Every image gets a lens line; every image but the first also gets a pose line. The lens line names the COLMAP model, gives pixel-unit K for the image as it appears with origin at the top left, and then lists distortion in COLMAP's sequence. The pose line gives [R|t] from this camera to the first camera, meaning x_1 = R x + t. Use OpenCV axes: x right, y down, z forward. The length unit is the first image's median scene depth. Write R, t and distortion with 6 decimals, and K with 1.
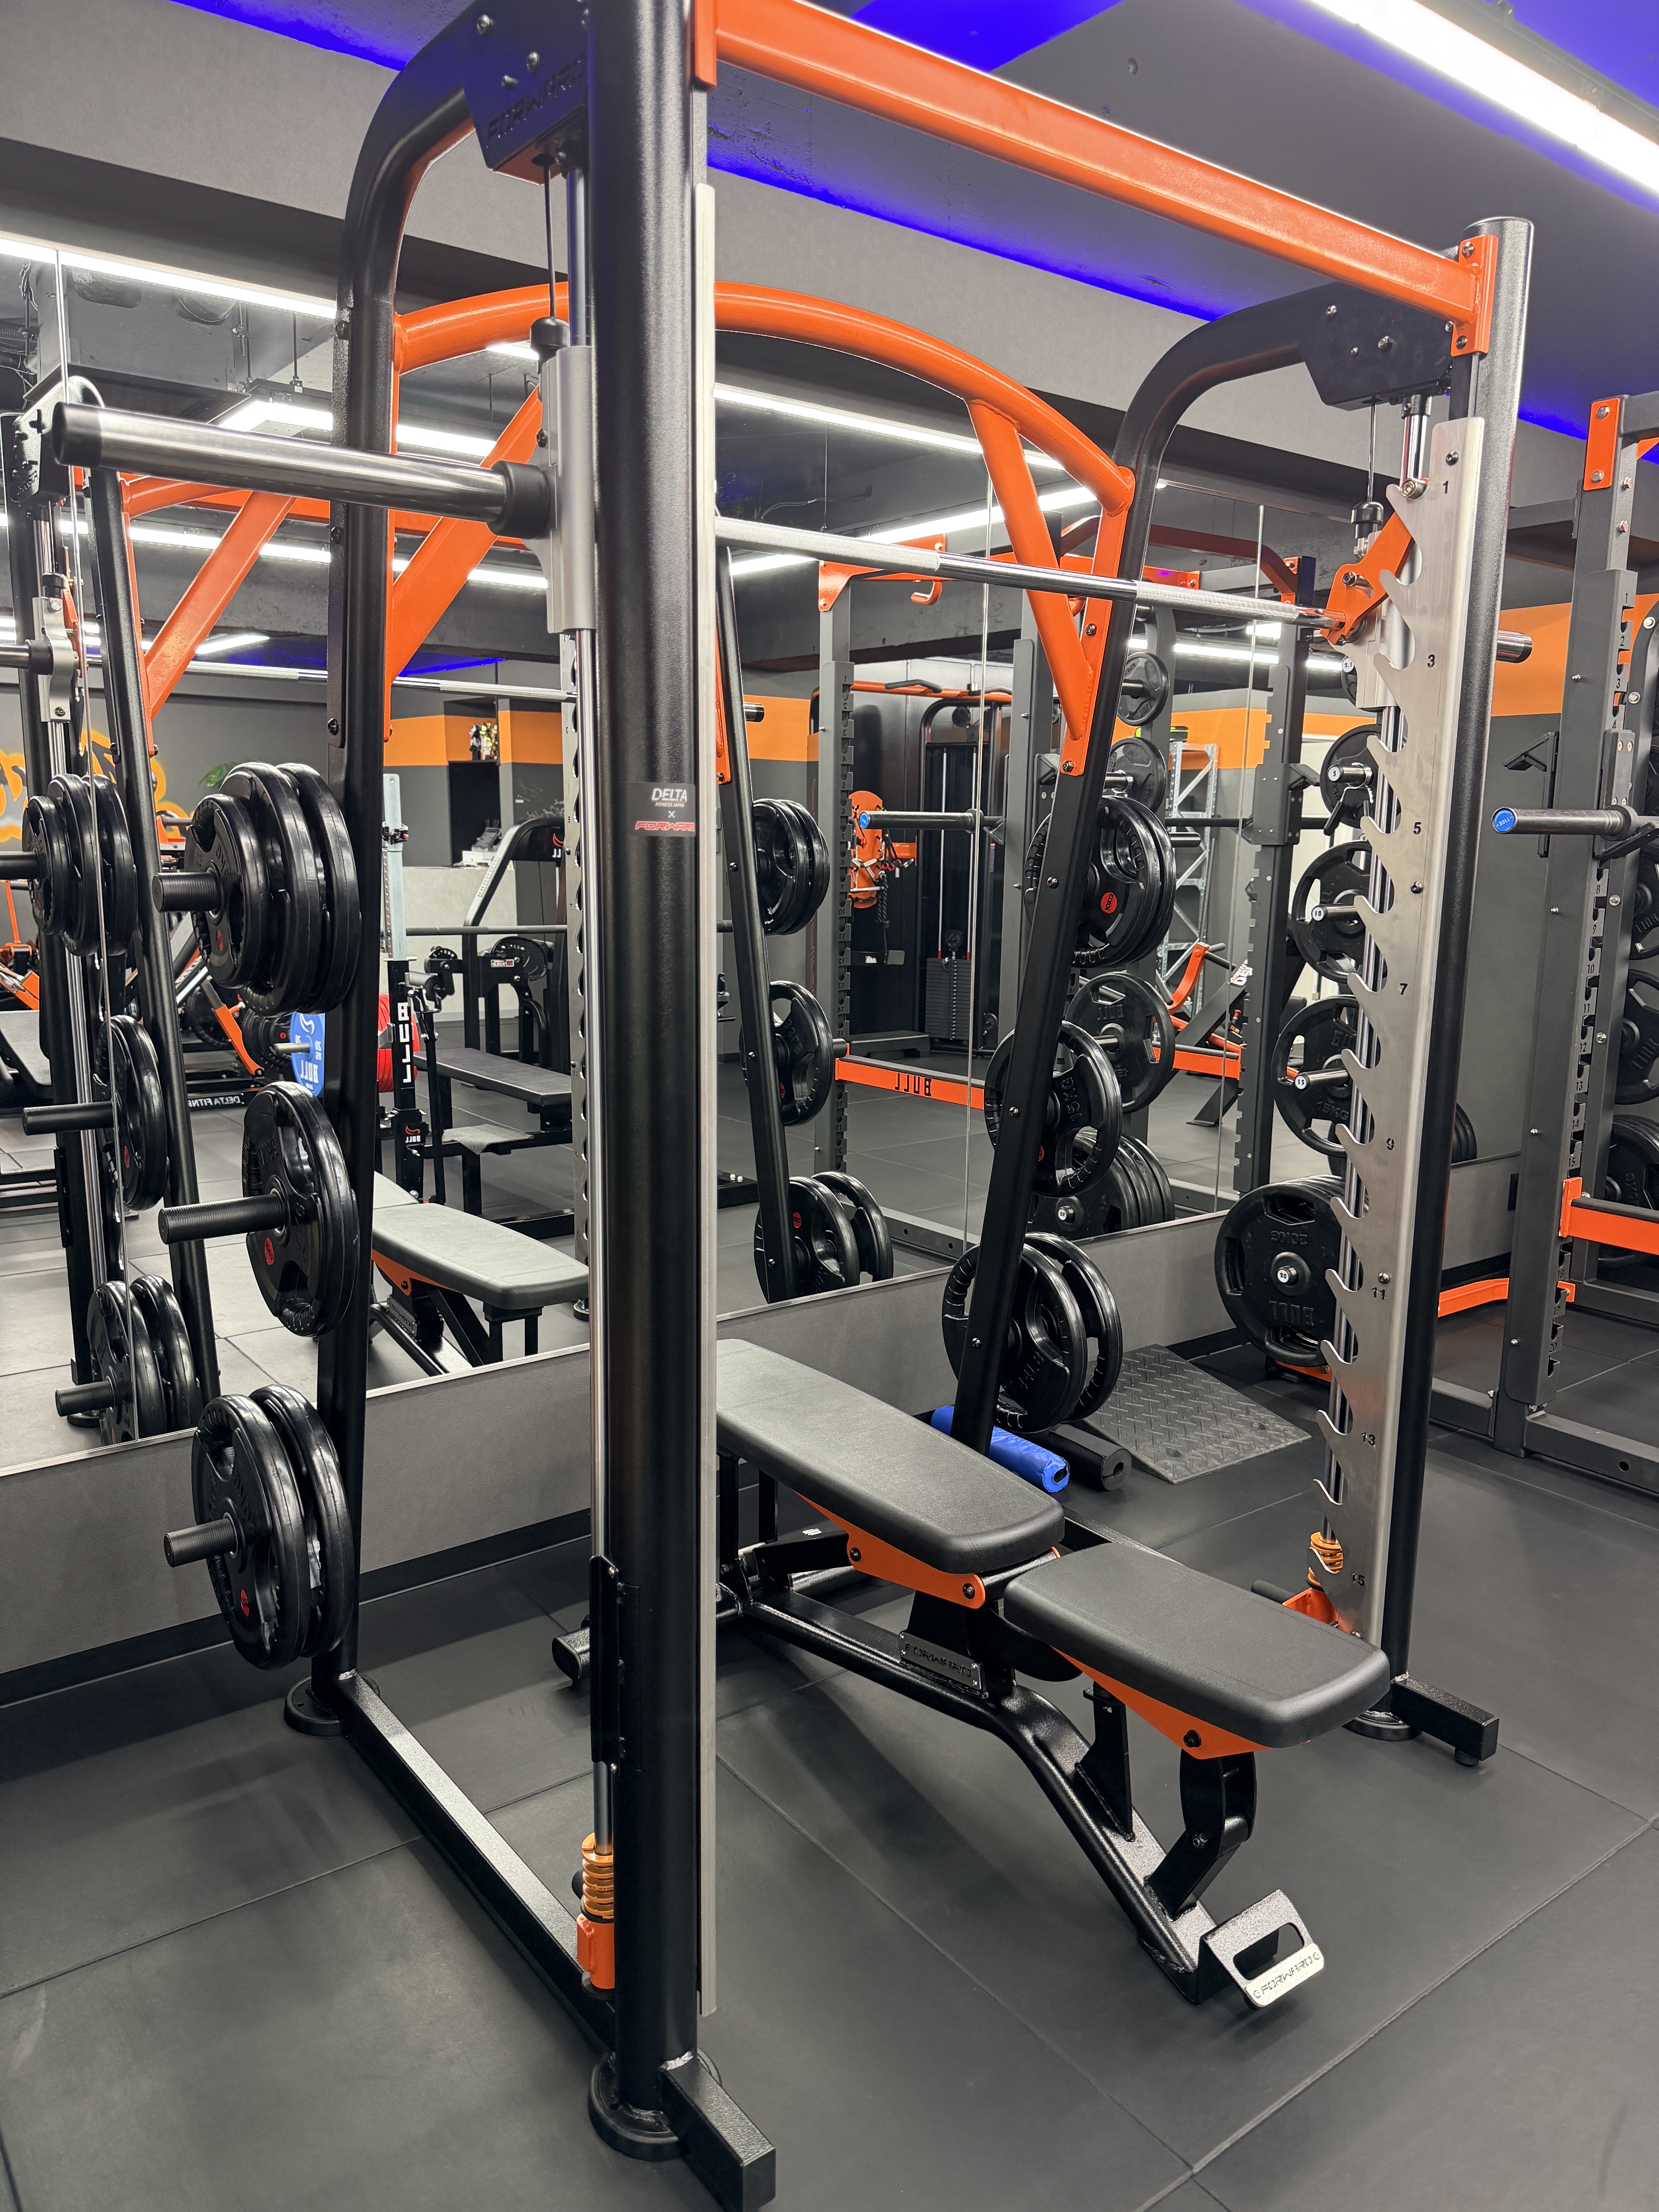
lens RADIAL K [[1561.4, 0, 829.5], [0, 1561.4, 1106.0], [0, 0, 1]] dist [0.060334, -0.001889]
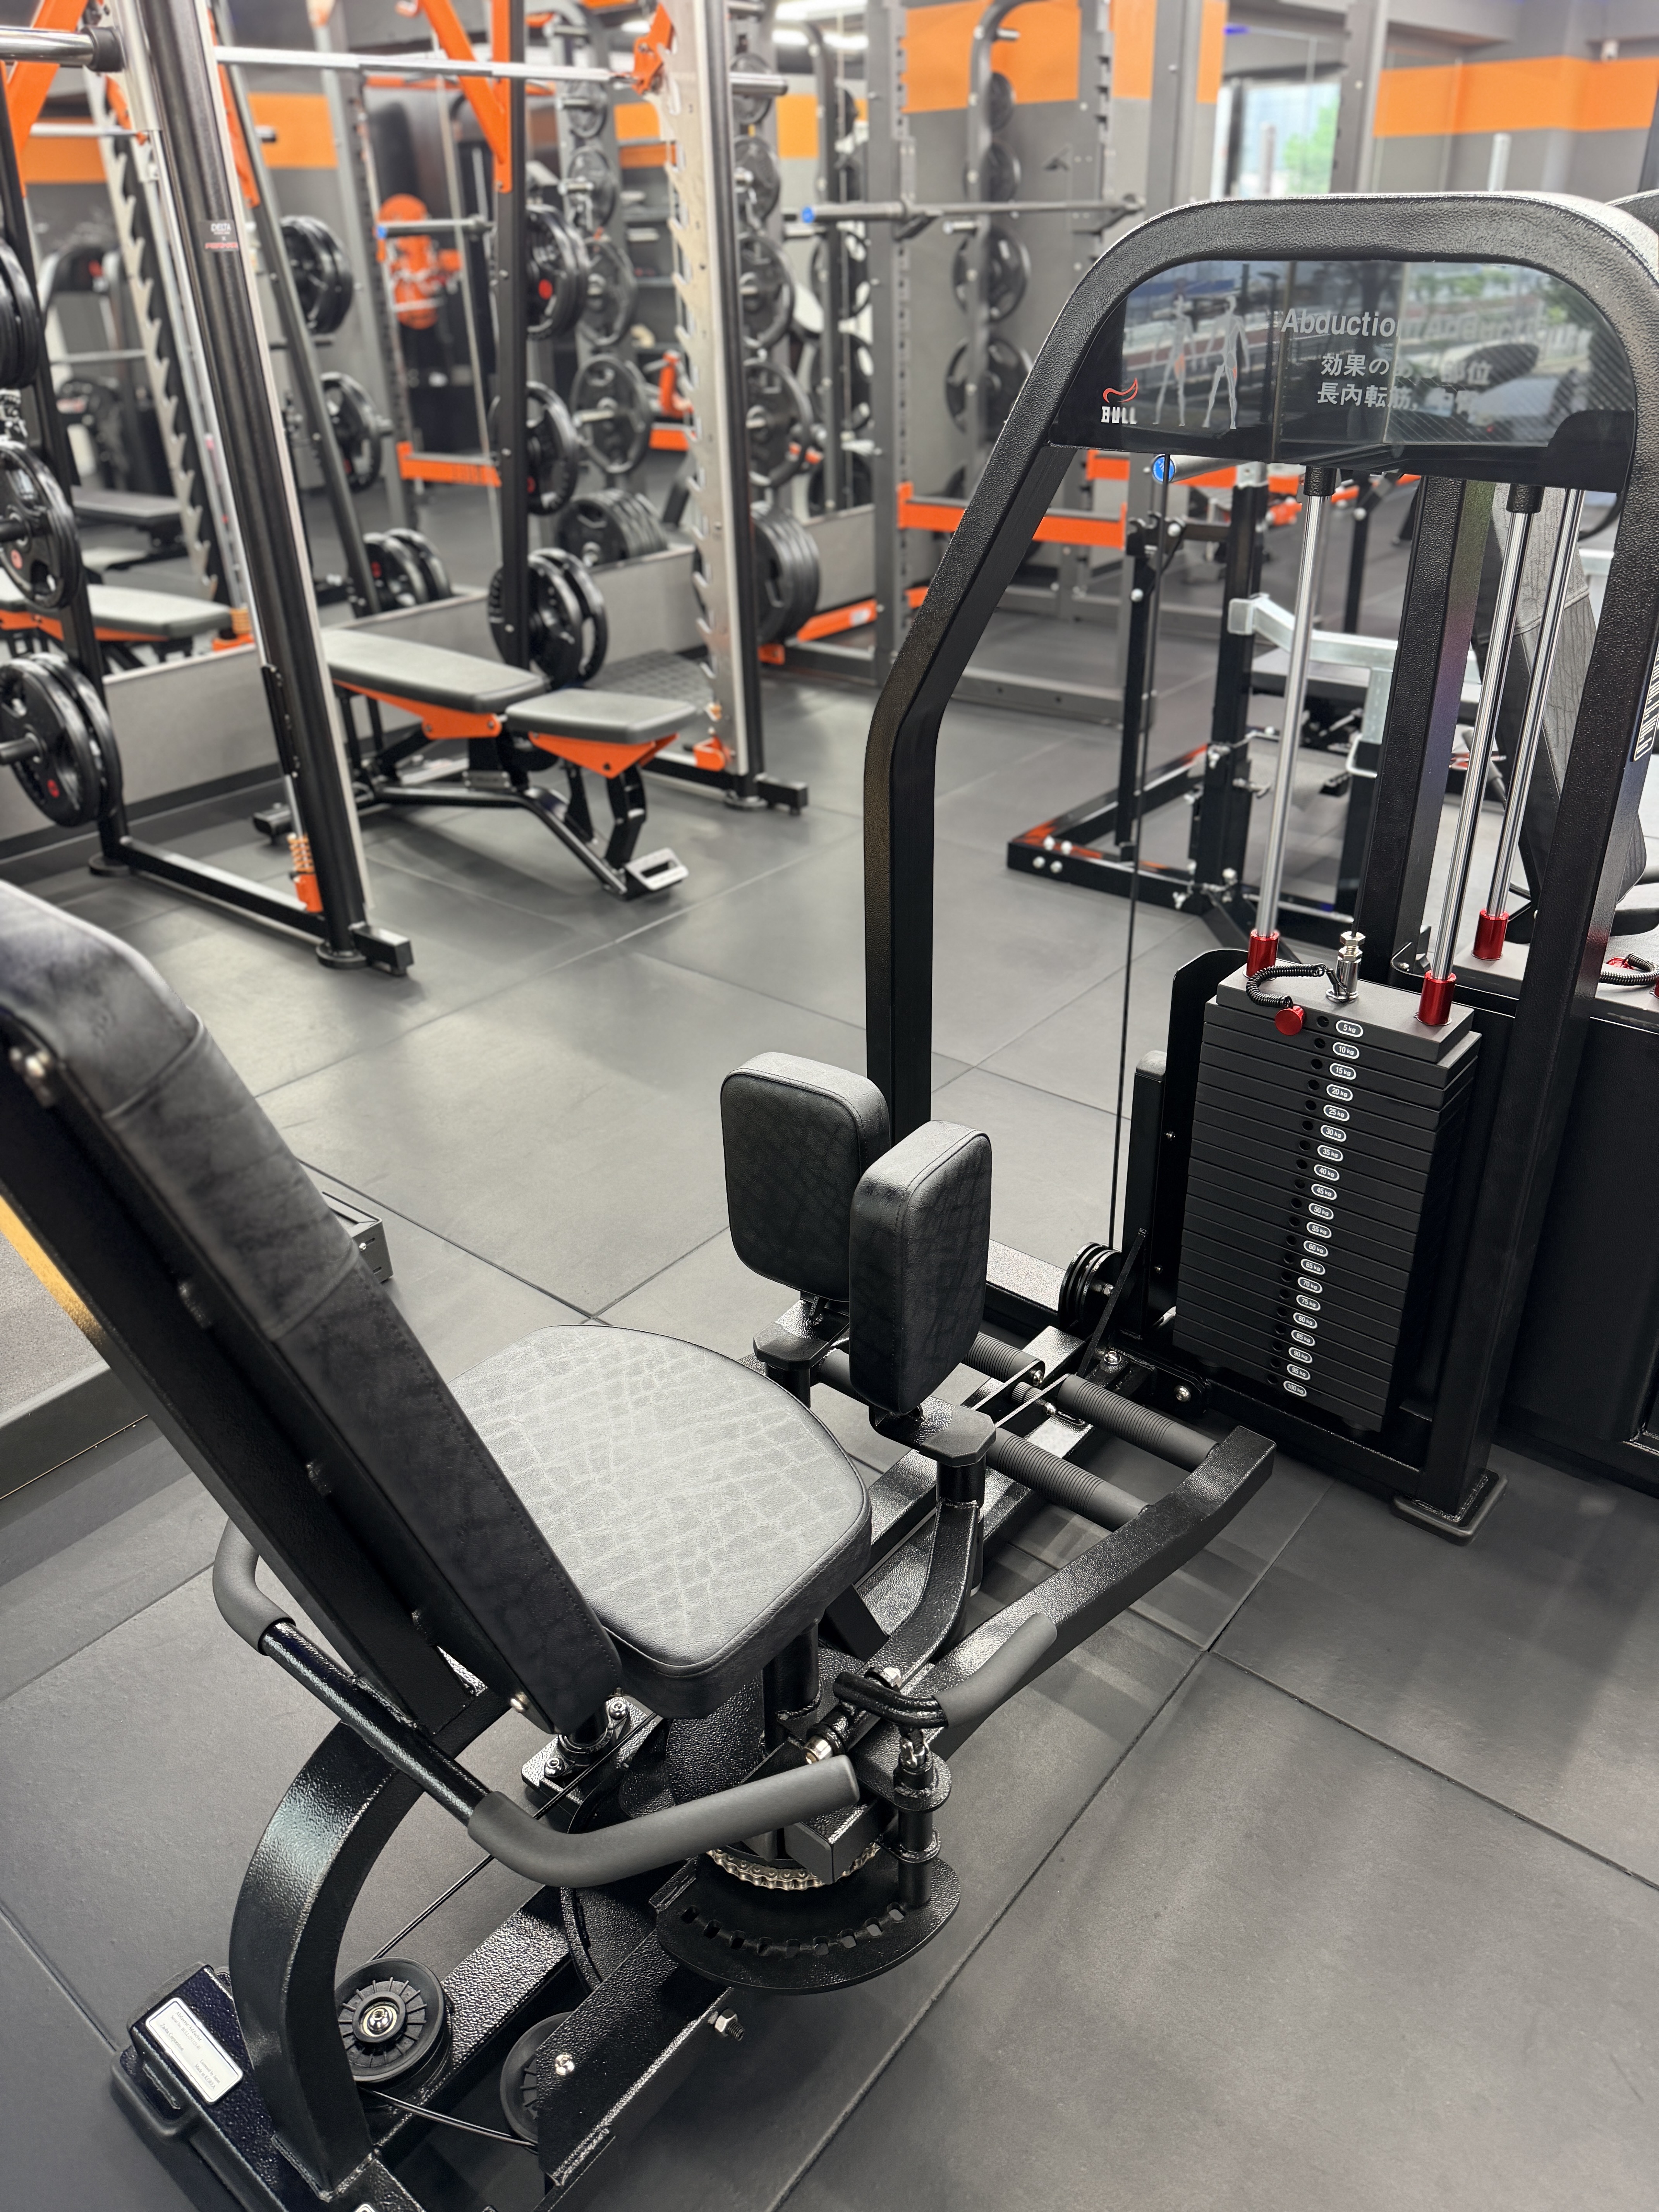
lens RADIAL K [[1564.8, 0, 824.0], [0, 1564.8, 1118.6], [0, 0, 1]] dist [-0.003596, -0.006969]
pose [[0.971847, -0.152130, 0.179917, 0.047743], [0.082942, 0.935628, 0.343103, 0.102709], [-0.220532, -0.318521, 0.921906, -0.571510]]
